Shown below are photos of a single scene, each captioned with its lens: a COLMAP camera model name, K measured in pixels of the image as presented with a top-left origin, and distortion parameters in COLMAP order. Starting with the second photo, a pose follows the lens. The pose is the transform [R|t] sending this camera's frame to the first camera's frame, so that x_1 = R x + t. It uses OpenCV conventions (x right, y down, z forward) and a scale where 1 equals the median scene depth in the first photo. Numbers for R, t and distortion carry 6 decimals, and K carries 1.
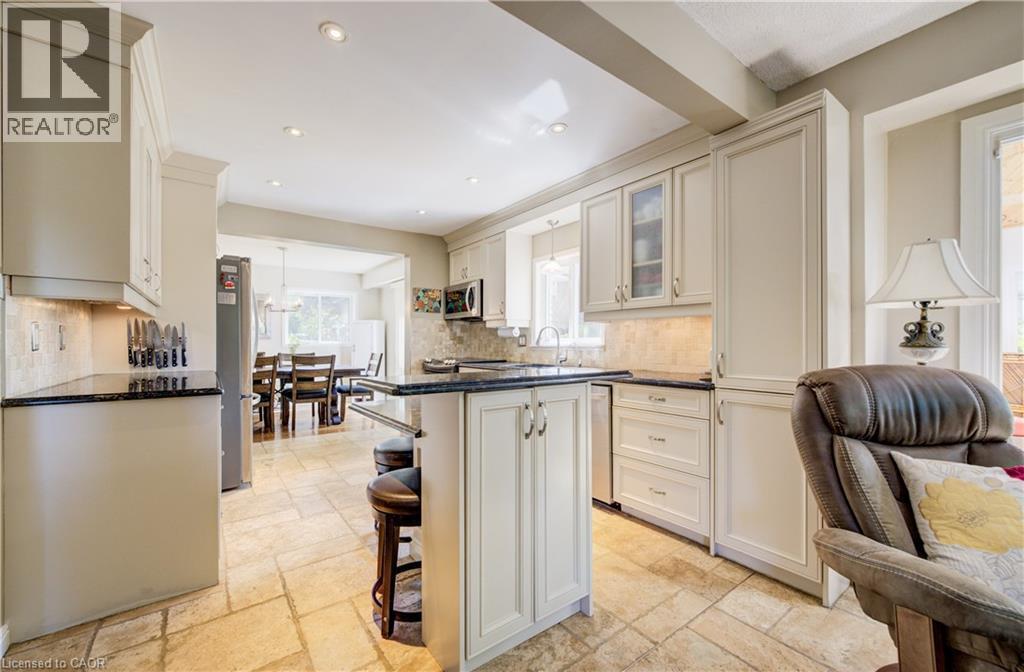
lens RADIAL K [[405.0, 0, 512.0], [0, 405.0, 336.0], [0, 0, 1]] dist [-0.000642, 0.000021]
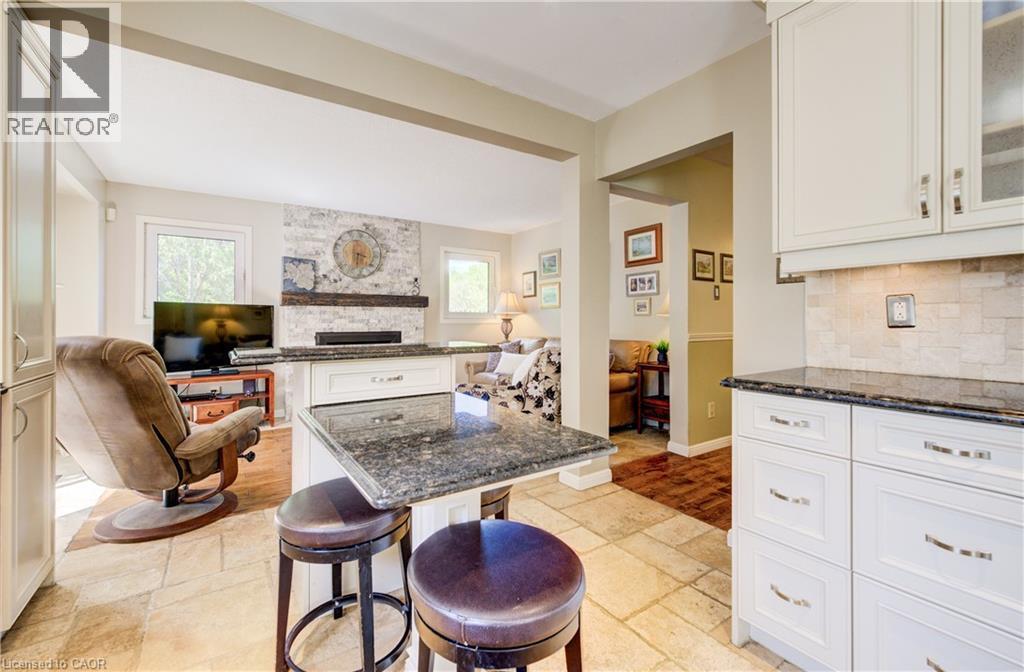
lens RADIAL K [[430.7, 0, 497.7], [0, 430.7, 319.9], [0, 0, 1]] dist [-0.000448, 0.000306]
pose [[-0.998108, 0.000863, 0.061473, -0.279511], [-0.000224, 0.999844, -0.017664, 0.028932], [-0.061478, -0.017644, -0.997952, 1.477260]]
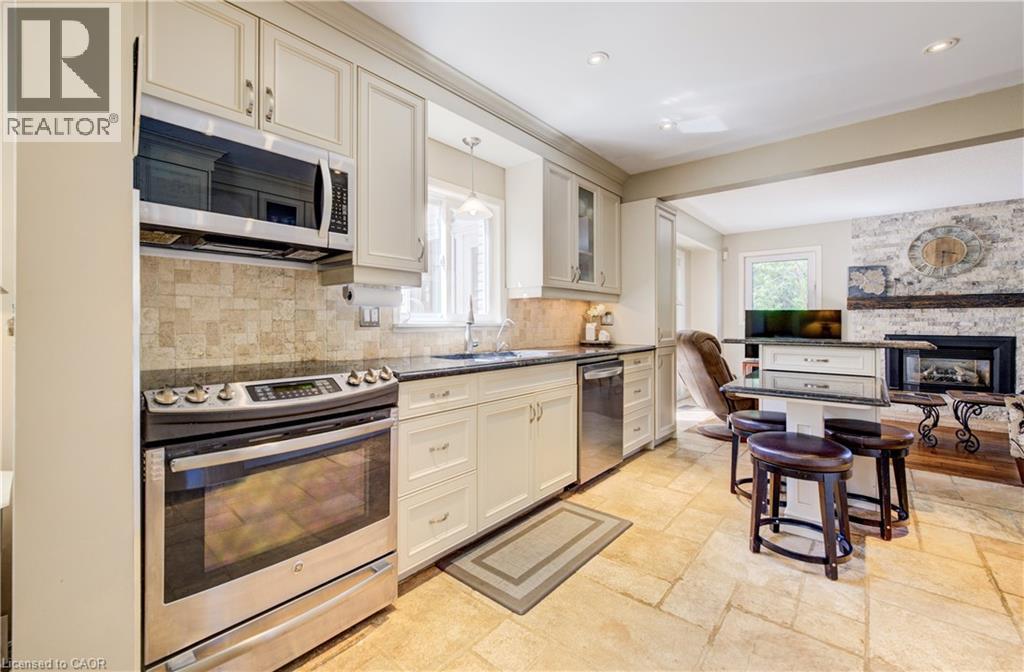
lens RADIAL K [[430.7, 0, 497.7], [0, 430.7, 319.9], [0, 0, 1]] dist [-0.000448, 0.000306]
pose [[-0.207528, 0.005295, 0.978215, -1.005935], [-0.018897, 0.999777, -0.009420, 0.036596], [-0.978047, -0.020440, -0.207381, 1.829769]]
